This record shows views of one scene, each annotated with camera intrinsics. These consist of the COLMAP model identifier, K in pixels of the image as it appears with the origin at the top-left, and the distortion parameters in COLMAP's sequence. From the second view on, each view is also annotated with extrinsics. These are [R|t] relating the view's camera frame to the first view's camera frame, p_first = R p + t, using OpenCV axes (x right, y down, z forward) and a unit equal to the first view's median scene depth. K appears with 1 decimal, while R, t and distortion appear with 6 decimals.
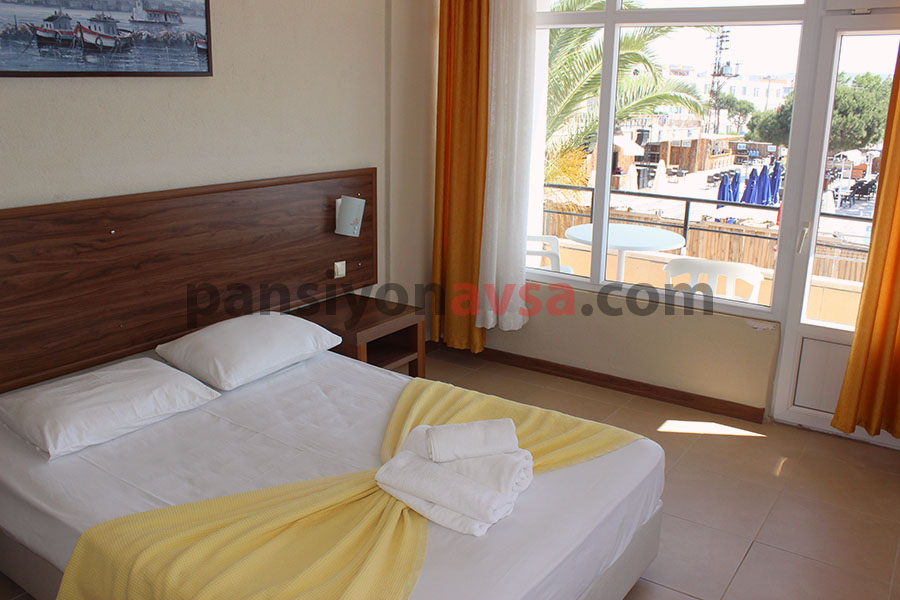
lens RADIAL K [[763.7, 0, 447.6], [0, 763.7, 295.6], [0, 0, 1]] dist [-0.174165, 0.157024]
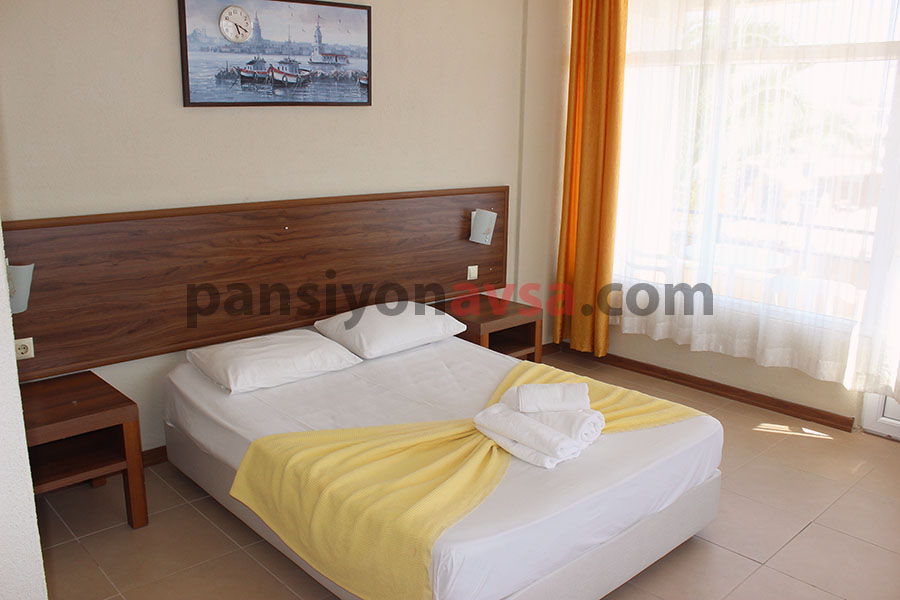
lens RADIAL K [[763.7, 0, 447.6], [0, 763.7, 295.6], [0, 0, 1]] dist [-0.174165, 0.157024]
pose [[0.978012, 0.047019, -0.203180, 0.063439], [-0.054375, 0.998046, -0.030770, 0.041468], [0.201337, 0.041141, 0.978658, -0.153650]]
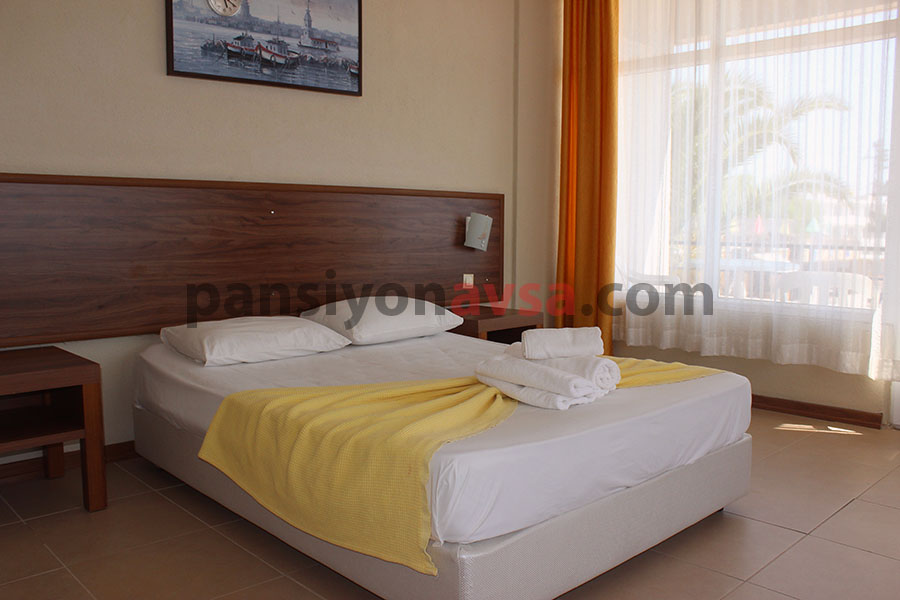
lens RADIAL K [[763.7, 0, 447.6], [0, 763.7, 295.6], [0, 0, 1]] dist [-0.174165, 0.157024]
pose [[0.980385, 0.007877, -0.196935, 0.051015], [-0.040792, 0.985675, -0.163647, 0.182648], [0.192825, 0.168470, 0.966662, -0.076802]]
